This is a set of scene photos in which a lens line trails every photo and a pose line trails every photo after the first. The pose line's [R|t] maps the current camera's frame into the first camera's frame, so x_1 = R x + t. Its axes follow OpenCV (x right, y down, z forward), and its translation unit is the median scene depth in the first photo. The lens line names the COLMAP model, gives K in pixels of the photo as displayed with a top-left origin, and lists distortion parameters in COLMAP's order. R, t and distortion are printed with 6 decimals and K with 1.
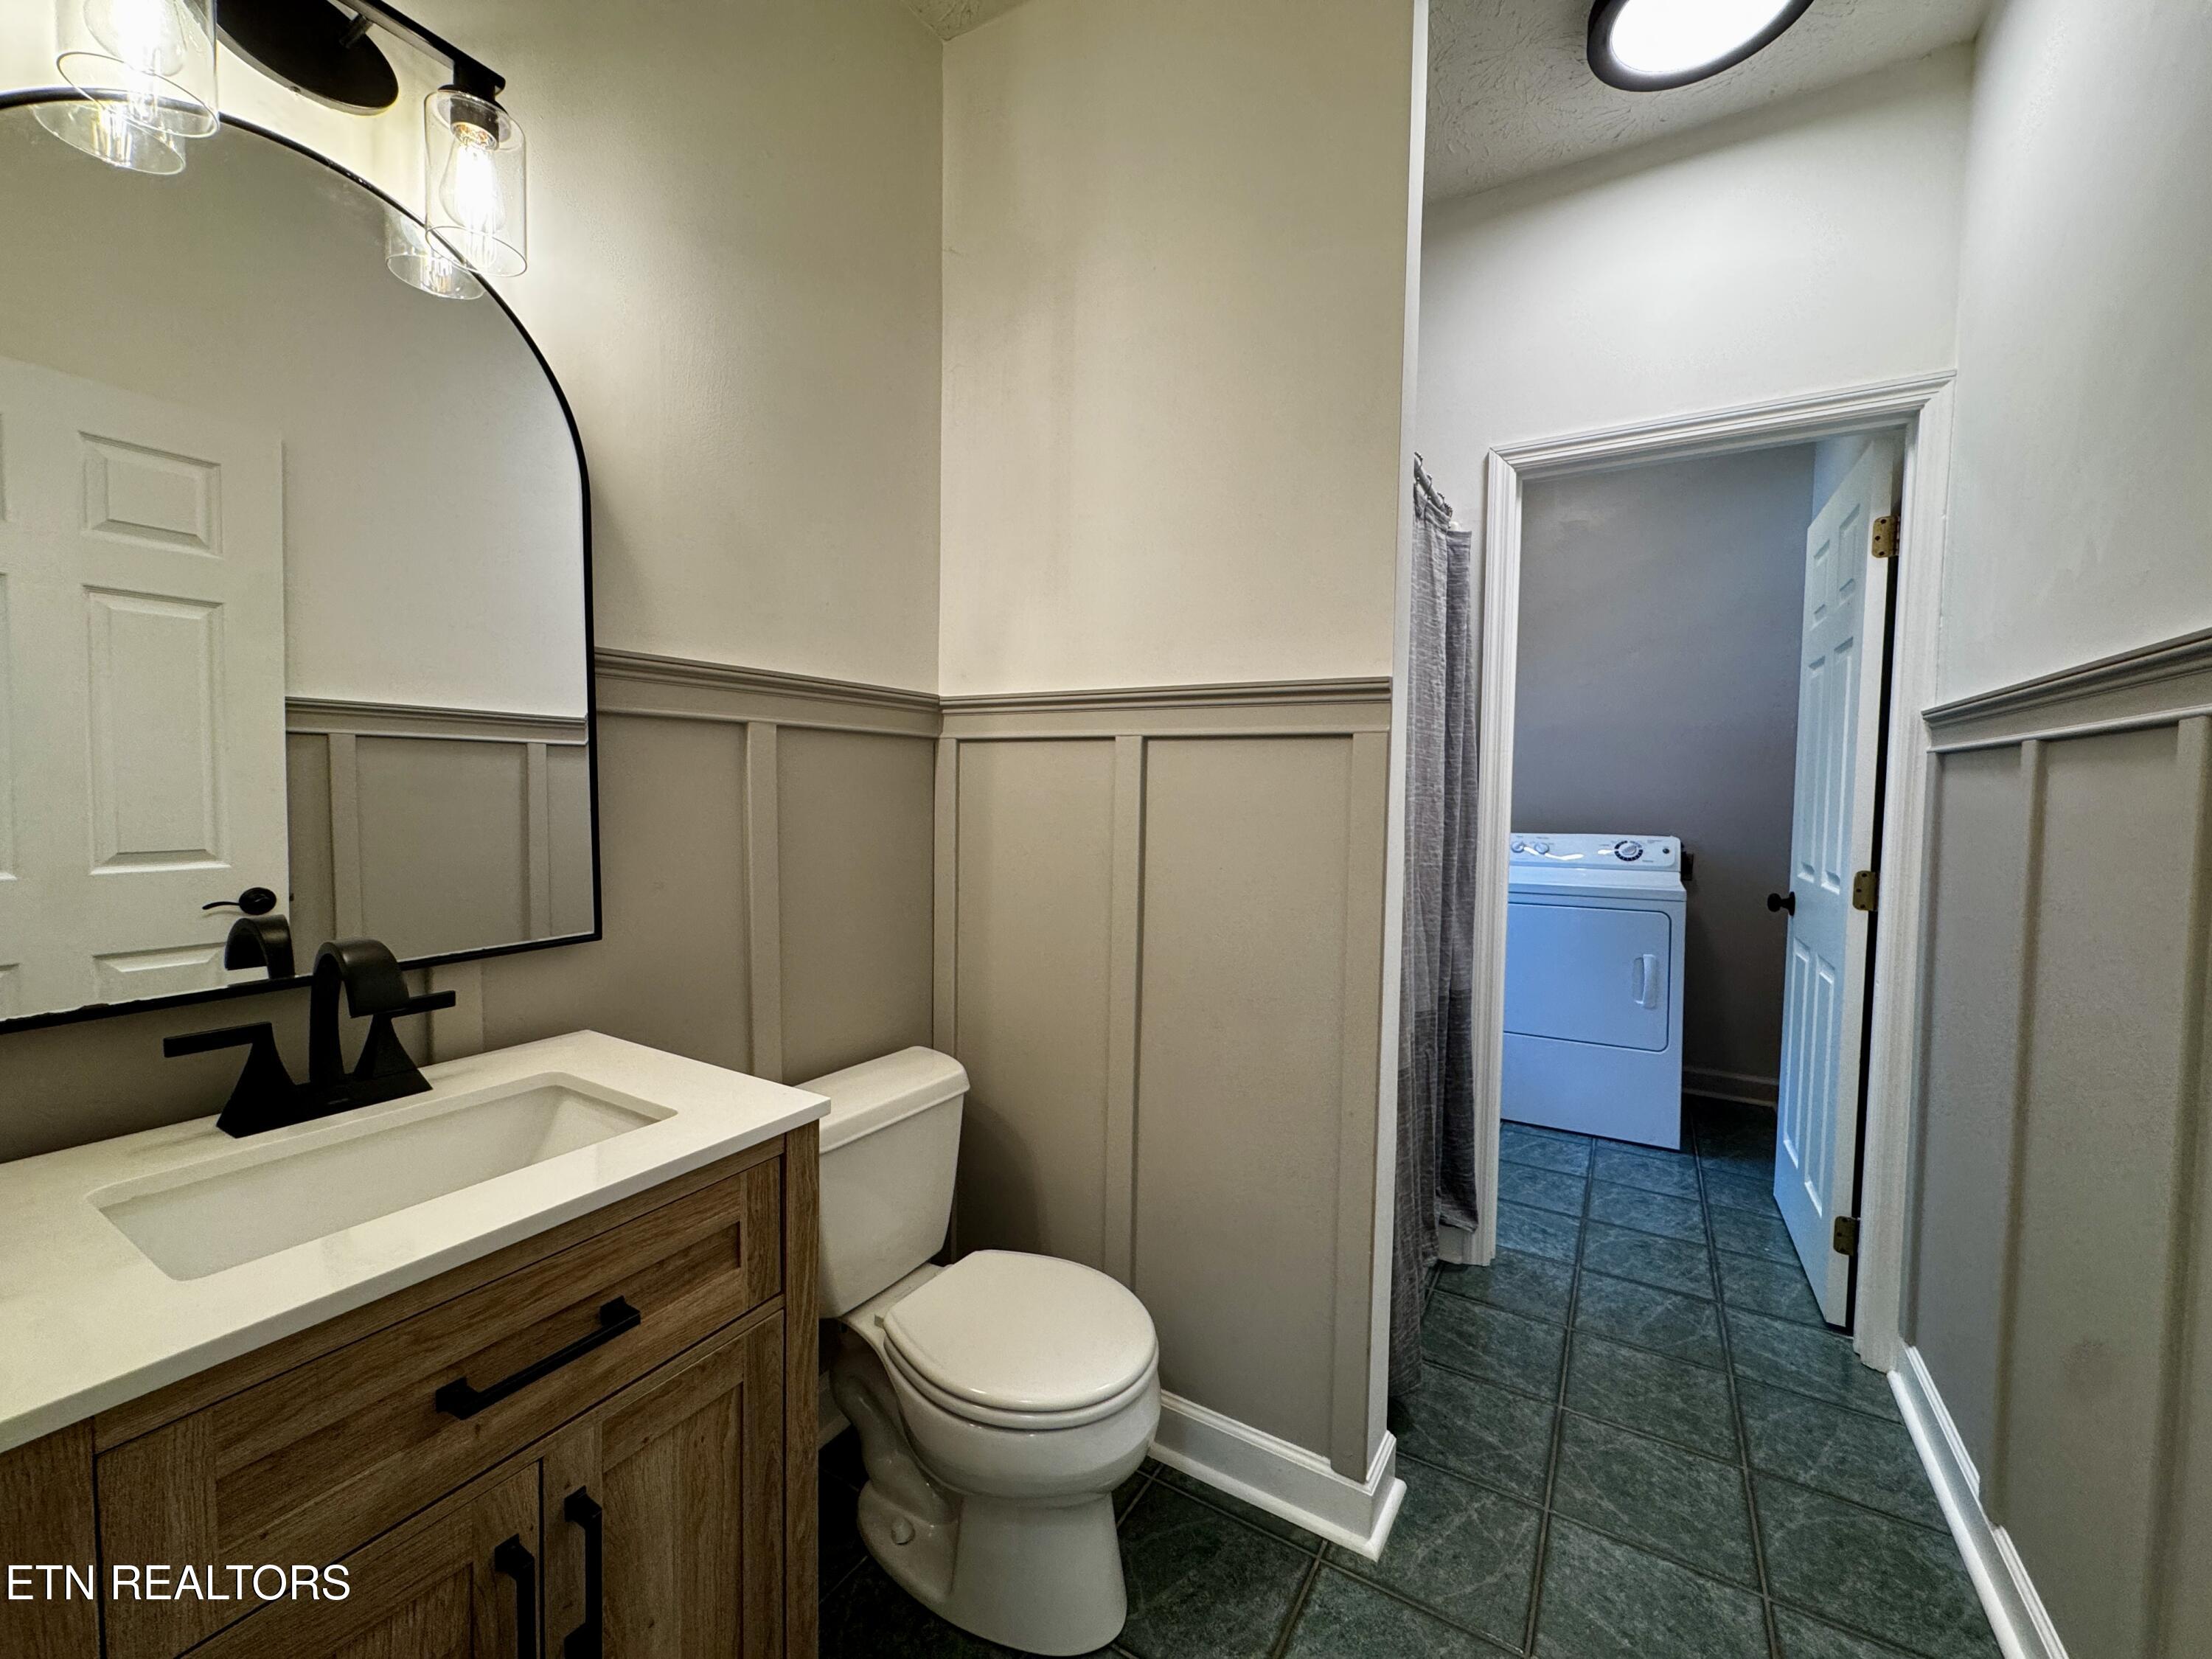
lens RADIAL K [[883.5, 0, 1102.2], [0, 883.5, 824.6], [0, 0, 1]] dist [-0.002794, -0.000087]
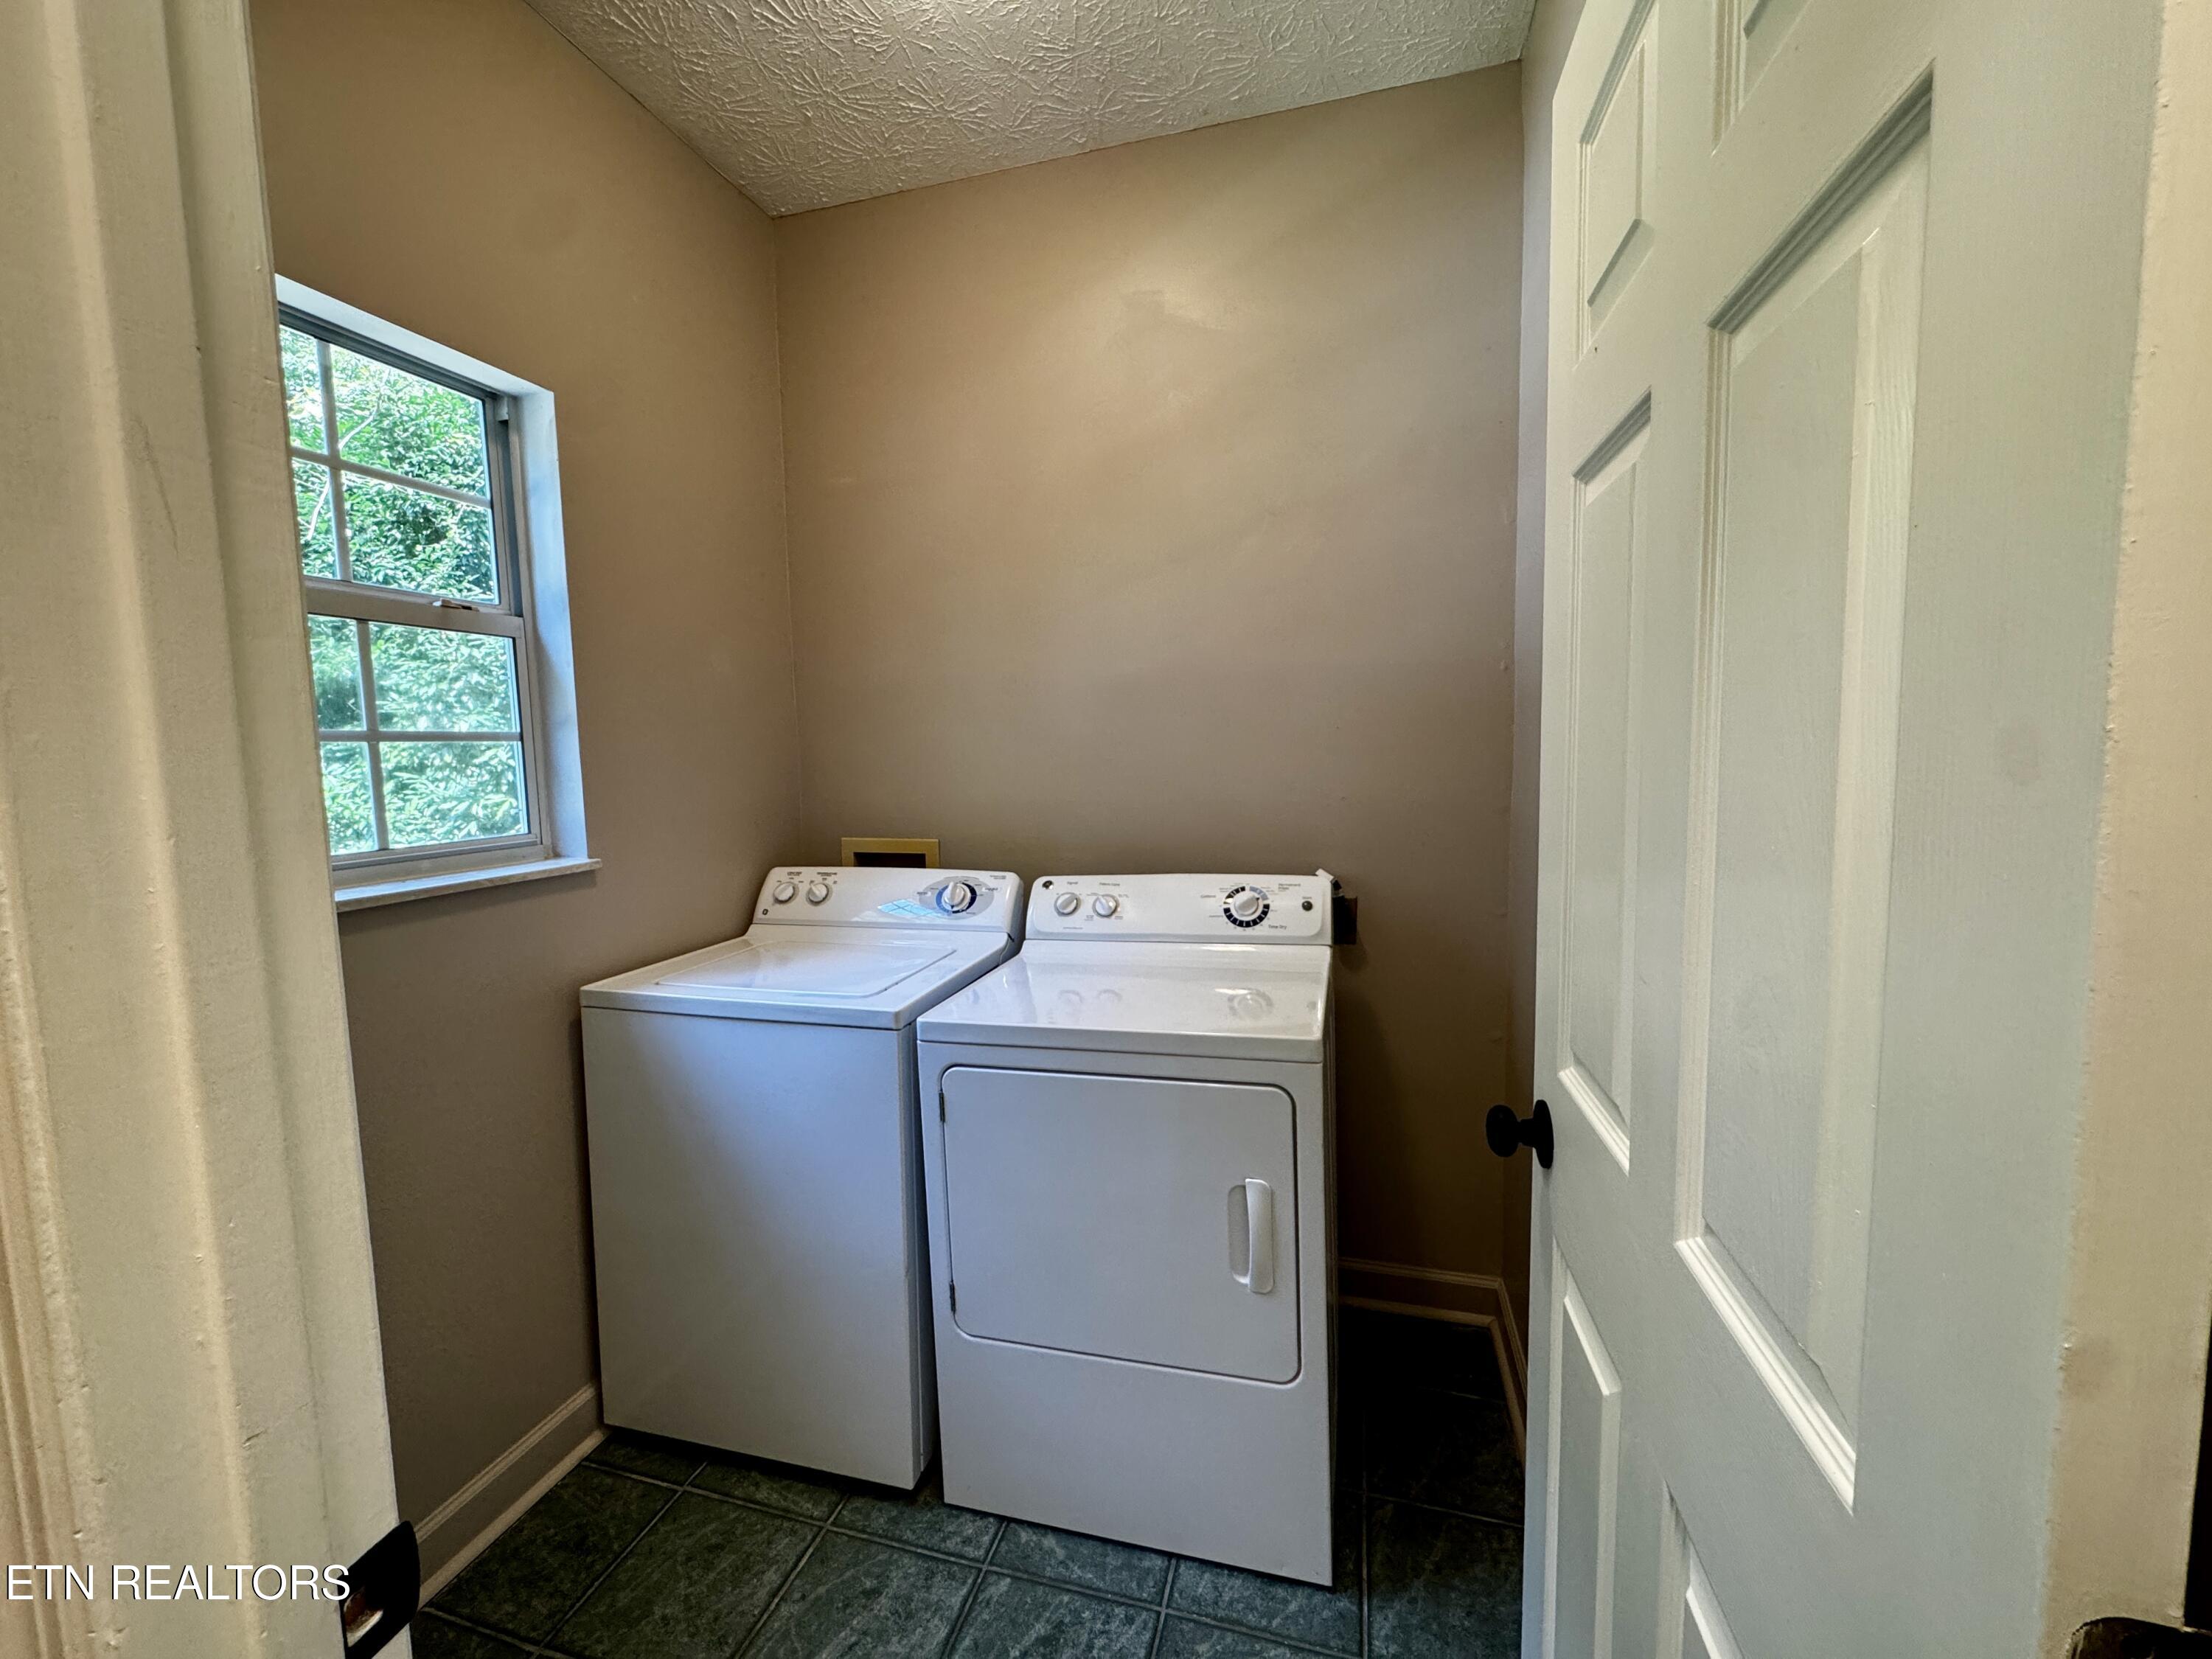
lens RADIAL K [[883.5, 0, 1102.2], [0, 883.5, 824.6], [0, 0, 1]] dist [-0.002794, -0.000087]
pose [[0.963227, -0.065807, 0.260507, 0.428674], [0.053430, 0.997093, 0.054318, -0.061355], [-0.263324, -0.038402, 0.963943, 0.579162]]
